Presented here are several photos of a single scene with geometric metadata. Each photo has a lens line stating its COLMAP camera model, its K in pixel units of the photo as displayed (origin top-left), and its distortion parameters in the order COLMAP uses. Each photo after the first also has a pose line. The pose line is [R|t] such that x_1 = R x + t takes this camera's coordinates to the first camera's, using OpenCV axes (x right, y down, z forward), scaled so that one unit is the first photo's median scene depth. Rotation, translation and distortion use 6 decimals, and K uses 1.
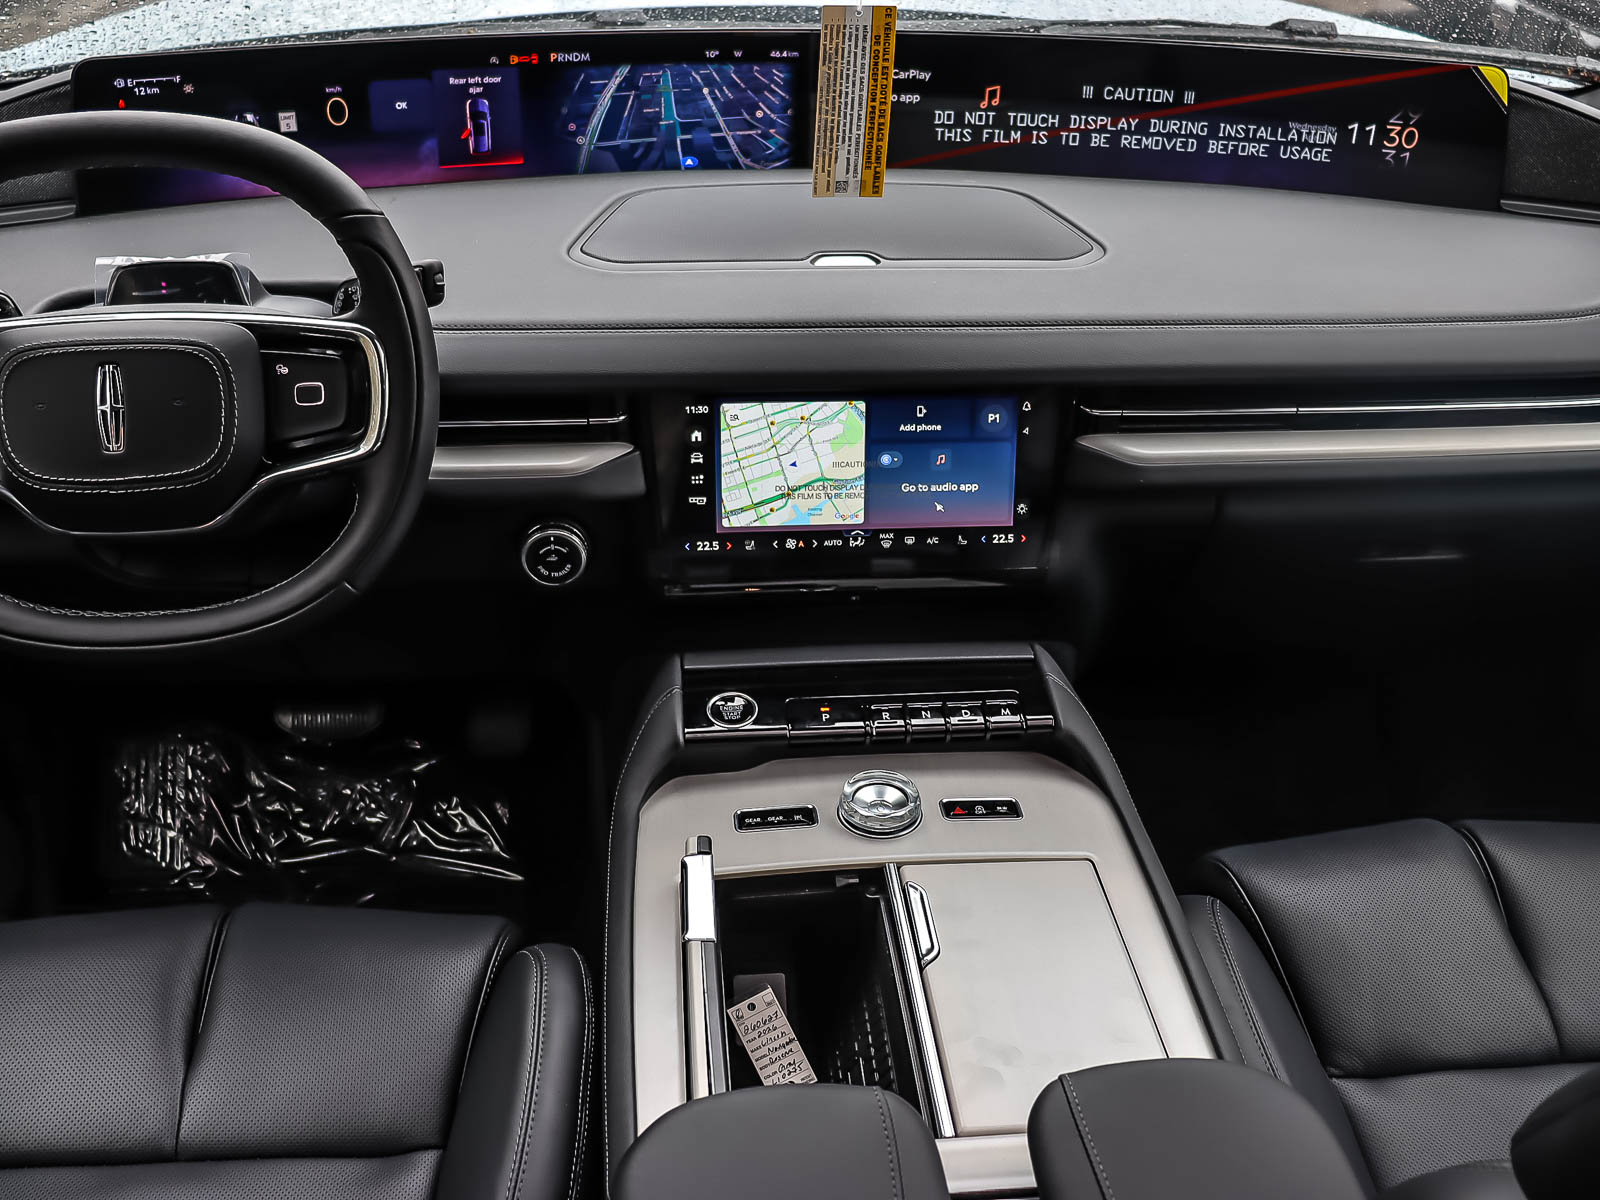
lens RADIAL K [[1476.6, 0, 803.9], [0, 1476.6, 597.4], [0, 0, 1]] dist [-0.178381, 0.158093]
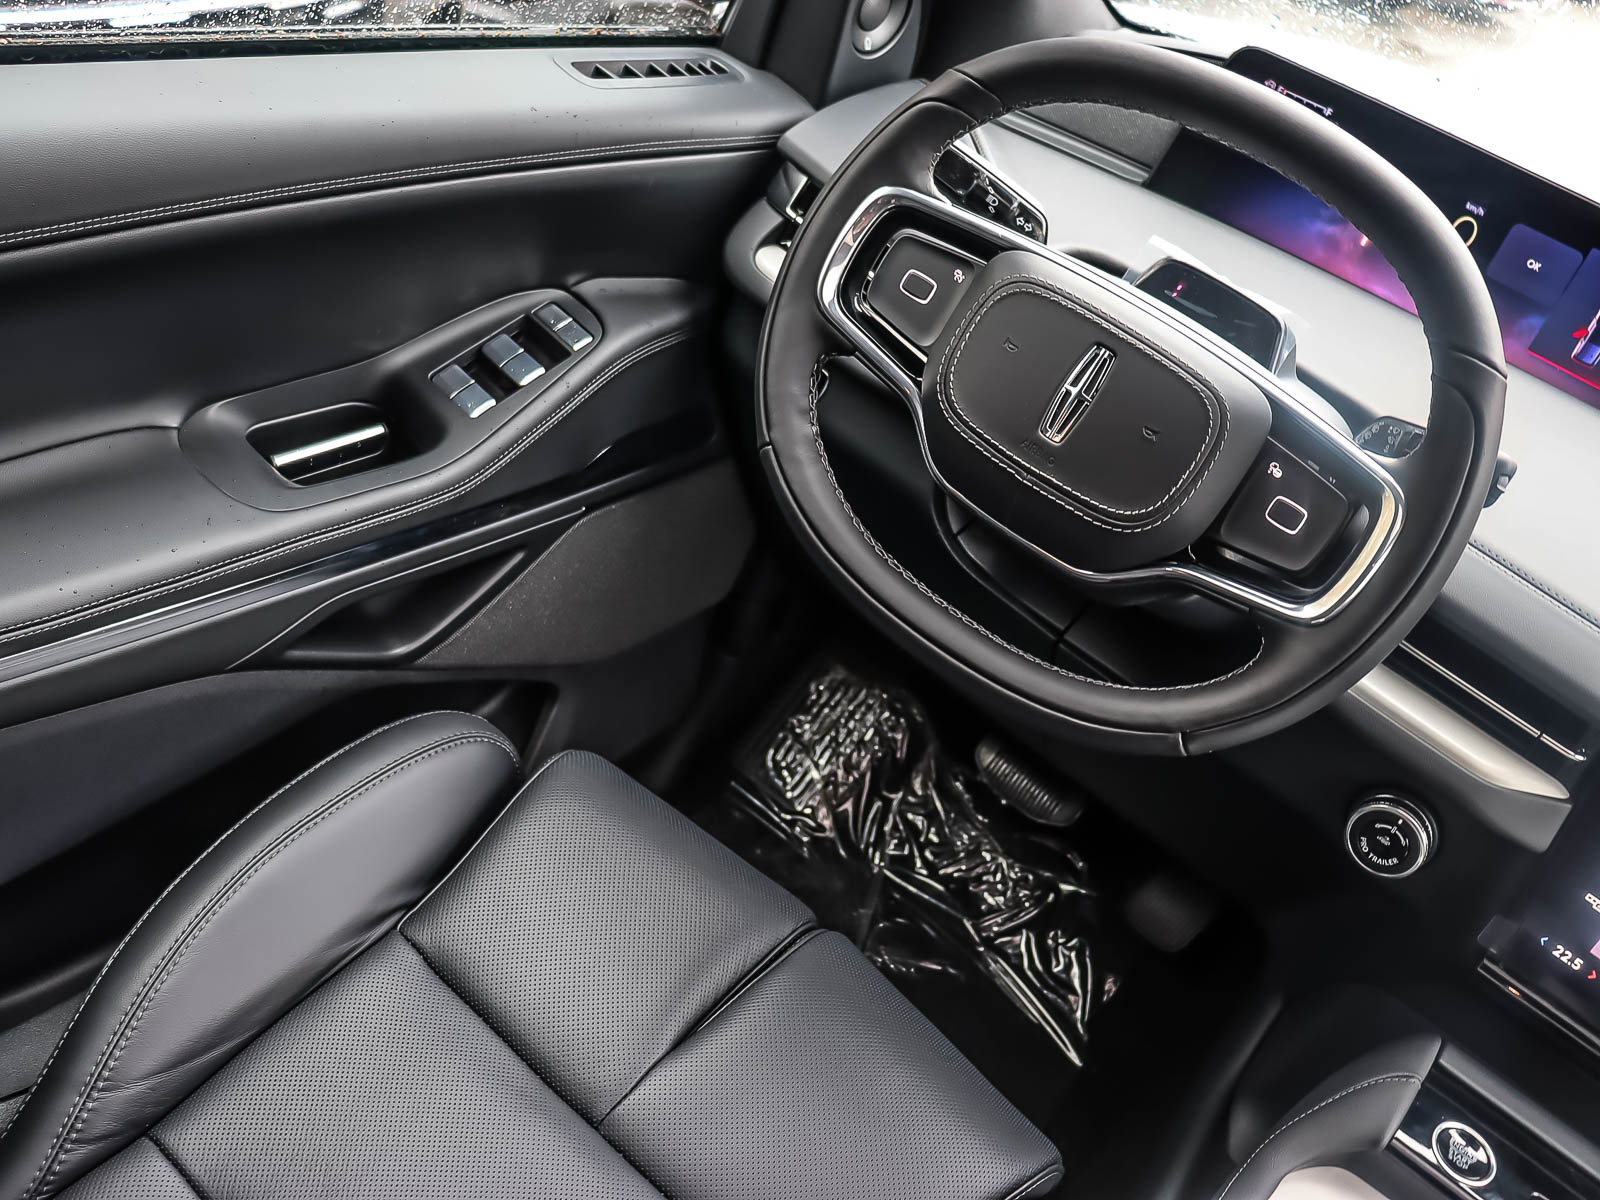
lens RADIAL K [[1476.6, 0, 803.9], [0, 1476.6, 597.4], [0, 0, 1]] dist [-0.178381, 0.158093]
pose [[0.696238, 0.564980, -0.442776, -0.103191], [-0.591301, 0.801134, 0.092459, -0.015444], [0.406960, 0.197440, 0.891853, 0.135785]]
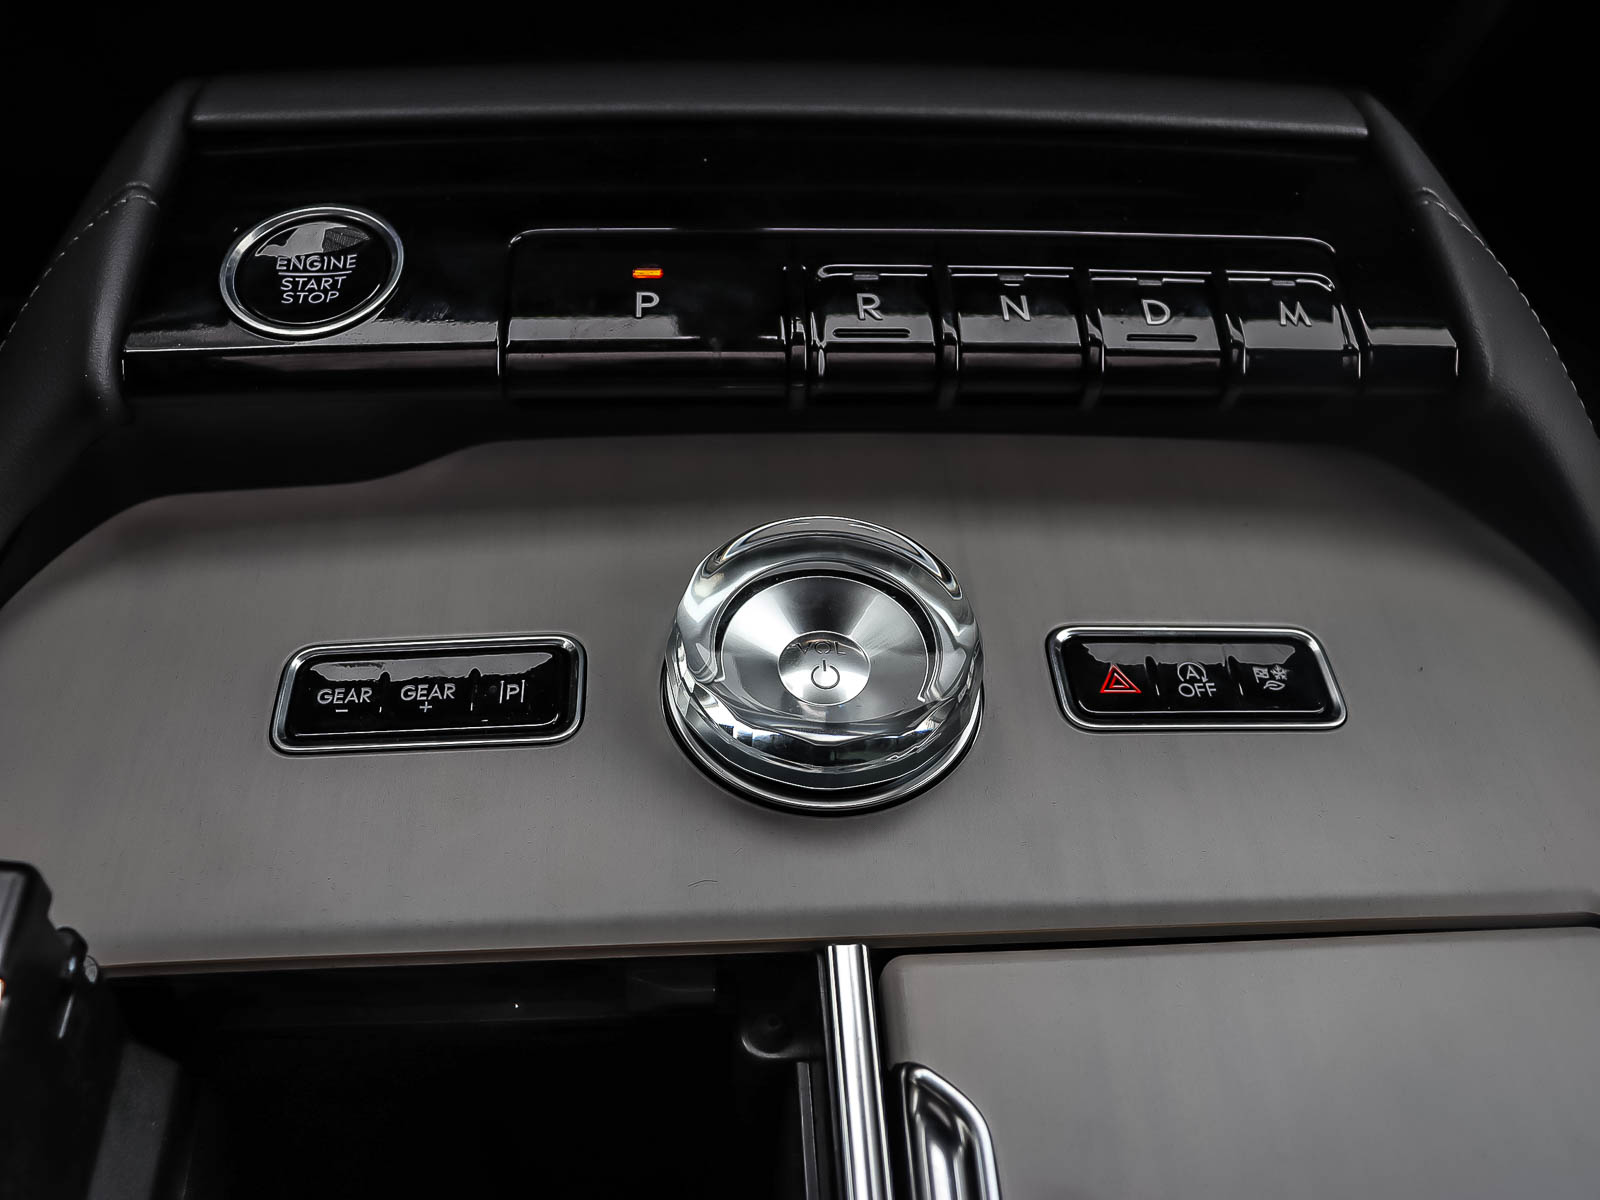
lens RADIAL K [[1476.6, 0, 803.9], [0, 1476.6, 597.4], [0, 0, 1]] dist [-0.178381, 0.158093]
pose [[0.999316, 0.035522, 0.010287, 0.035700], [-0.036978, 0.956017, 0.290971, 0.044353], [0.000501, -0.291152, 0.956677, 0.601865]]
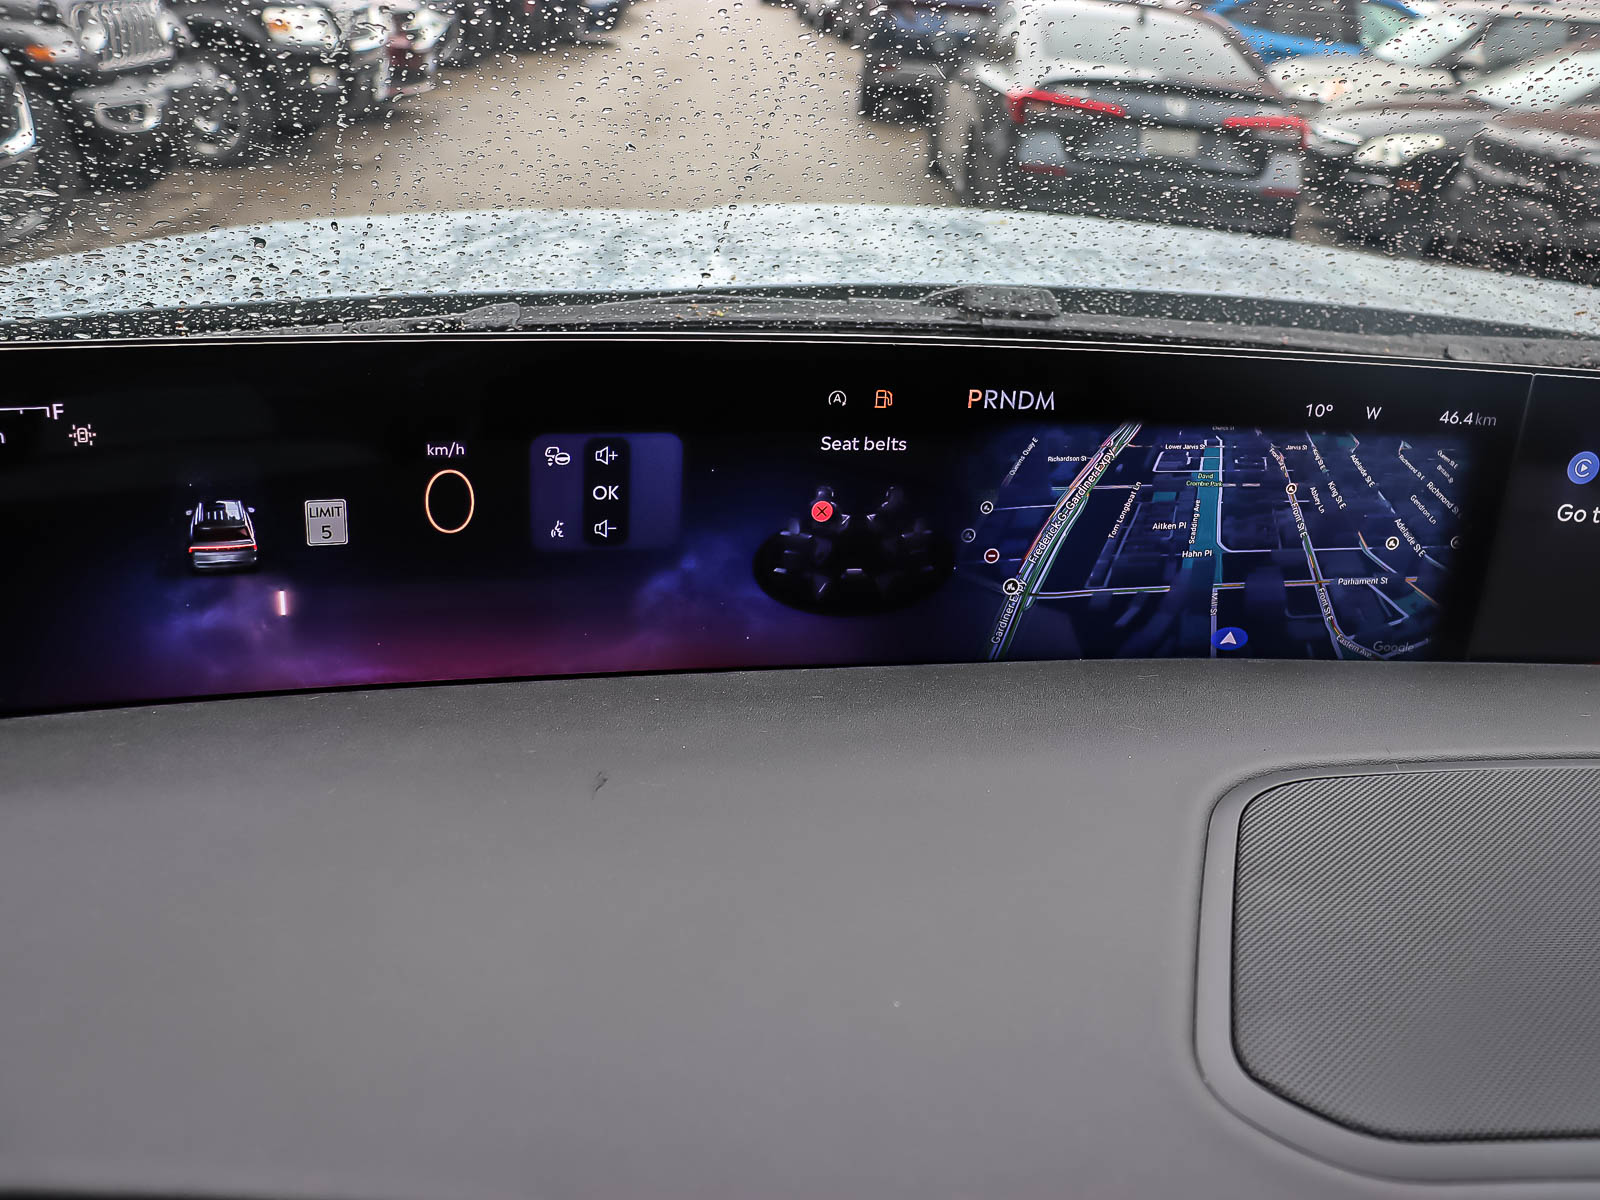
lens RADIAL K [[1476.6, 0, 803.9], [0, 1476.6, 597.4], [0, 0, 1]] dist [-0.178381, 0.158093]
pose [[0.998975, 0.044673, -0.007318, -0.218782], [-0.045268, 0.985201, -0.165316, -0.245504], [-0.000175, 0.165477, 0.986214, 0.587855]]
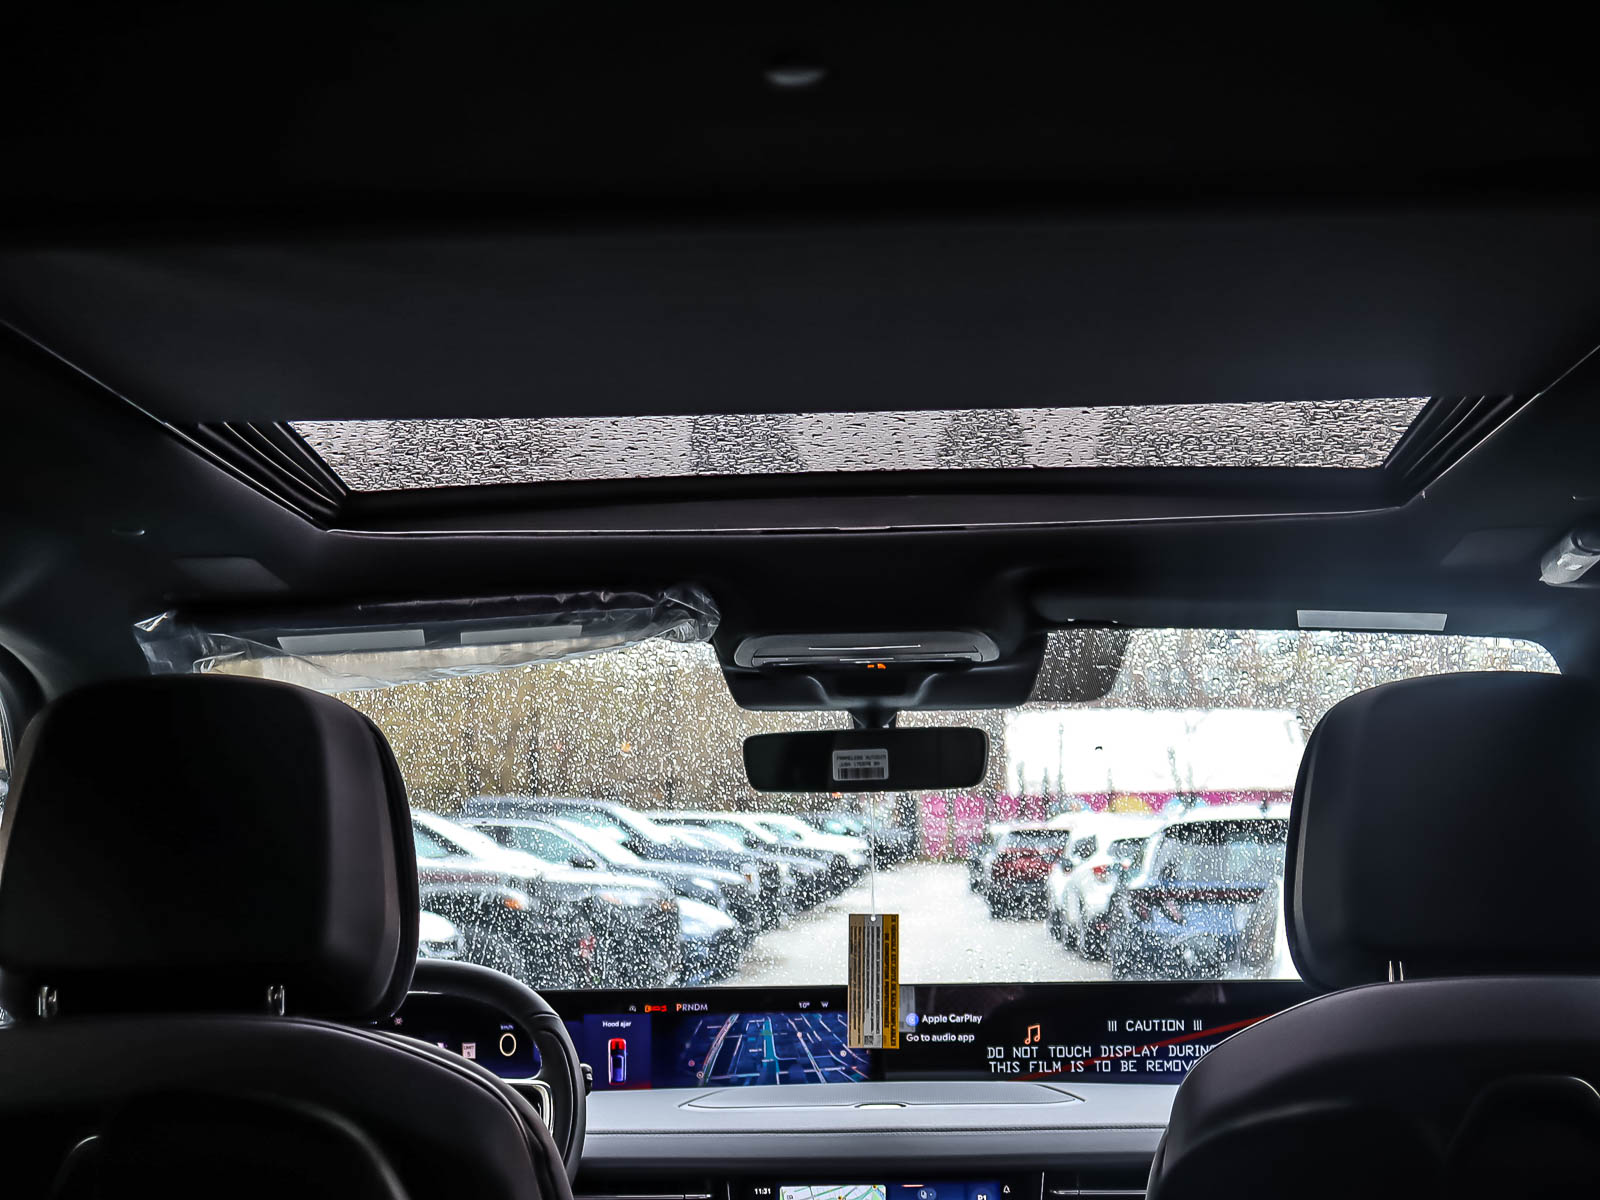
lens RADIAL K [[2552.9, 0, 776.2], [0, 2552.9, 600.8], [0, 0, 1]] dist [0.001809, -0.001316]
pose [[0.989717, -0.053378, -0.132710, 0.230543], [-0.040340, 0.785954, -0.616968, 0.733882], [0.137236, 0.615977, 0.775718, -0.963592]]
